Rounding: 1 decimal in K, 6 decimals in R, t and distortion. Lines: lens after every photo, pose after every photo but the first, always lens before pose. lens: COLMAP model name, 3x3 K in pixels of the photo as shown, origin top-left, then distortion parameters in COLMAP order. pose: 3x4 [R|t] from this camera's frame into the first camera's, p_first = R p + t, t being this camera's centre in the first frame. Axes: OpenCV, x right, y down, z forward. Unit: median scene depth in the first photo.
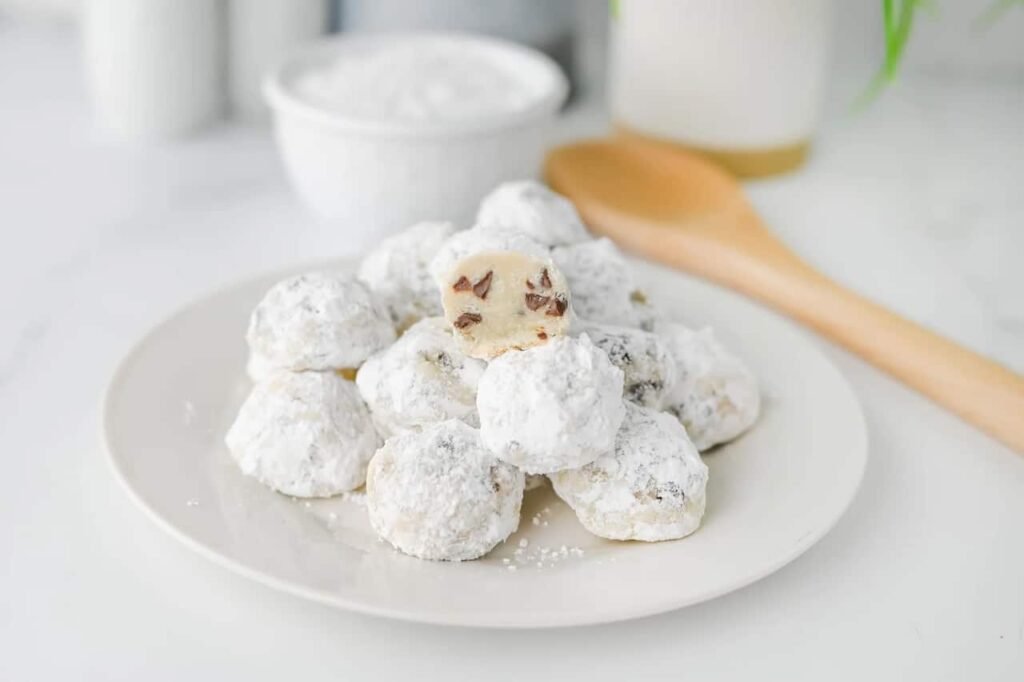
lens RADIAL K [[1638.4, 0, 512.0], [0, 1638.4, 341.0], [0, 0, 1]] dist [0.042486, -0.035175]
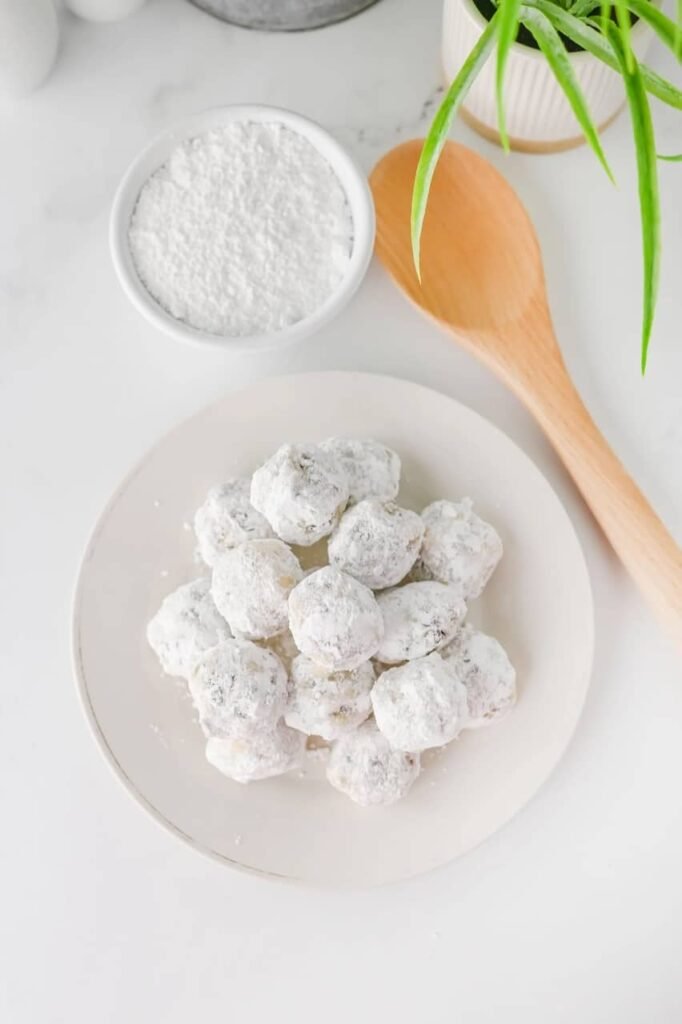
lens RADIAL K [[1638.4, 0, 341.0], [0, 1638.4, 512.0], [0, 0, 1]] dist [0.042486, -0.035175]
pose [[0.892641, -0.450764, -0.002080, 0.041157], [0.262610, 0.516282, 0.815162, -1.333751], [-0.366372, -0.728193, 0.579230, 0.263308]]
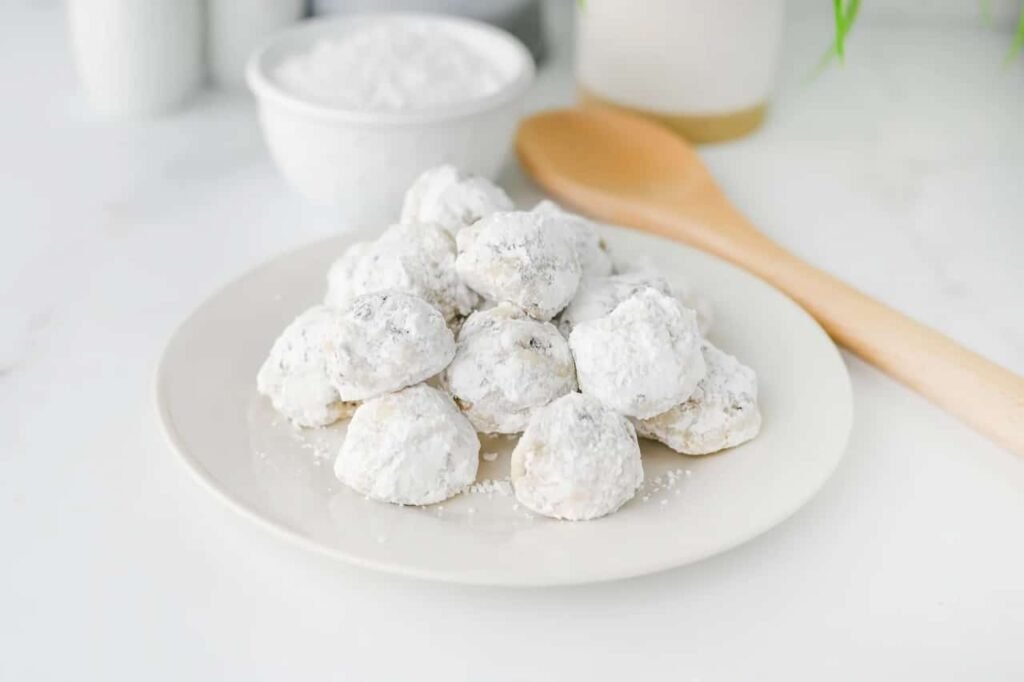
lens RADIAL K [[1638.4, 0, 512.0], [0, 1638.4, 341.0], [0, 0, 1]] dist [0.042486, -0.035175]
pose [[0.863902, -0.266522, 0.427363, -0.532574], [0.233223, 0.963751, 0.129583, -0.138419], [-0.446408, -0.012276, 0.894745, 0.025154]]
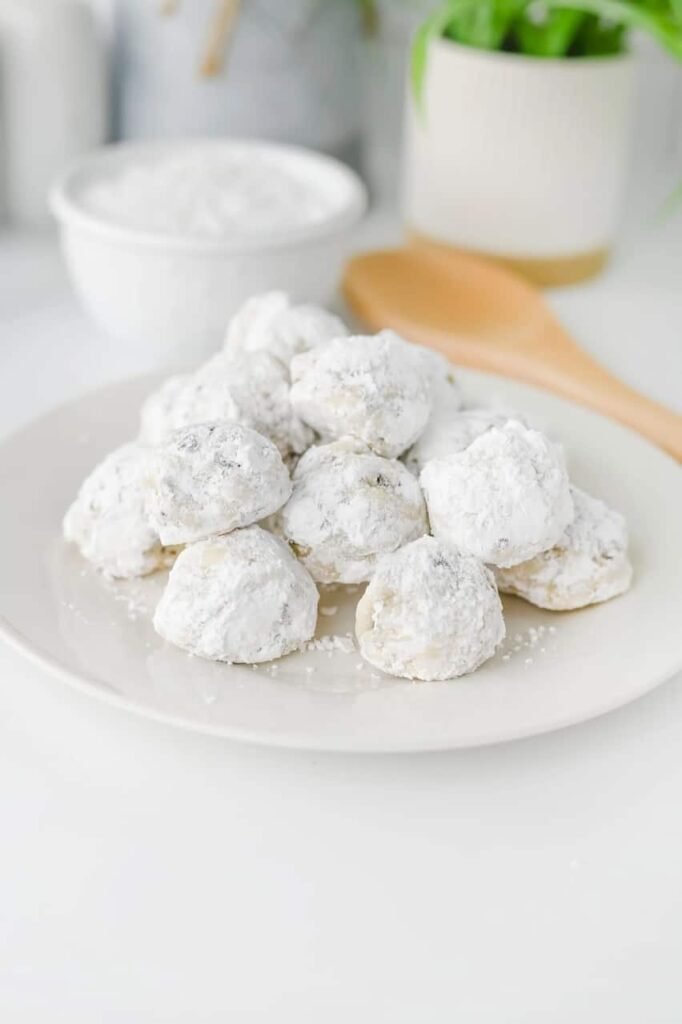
lens RADIAL K [[1638.4, 0, 341.0], [0, 1638.4, 512.0], [0, 0, 1]] dist [0.042486, -0.035175]
pose [[0.853554, -0.253606, 0.455115, -0.516781], [0.223002, 0.967306, 0.120782, -0.094956], [-0.470867, -0.001603, 0.882203, 0.159638]]
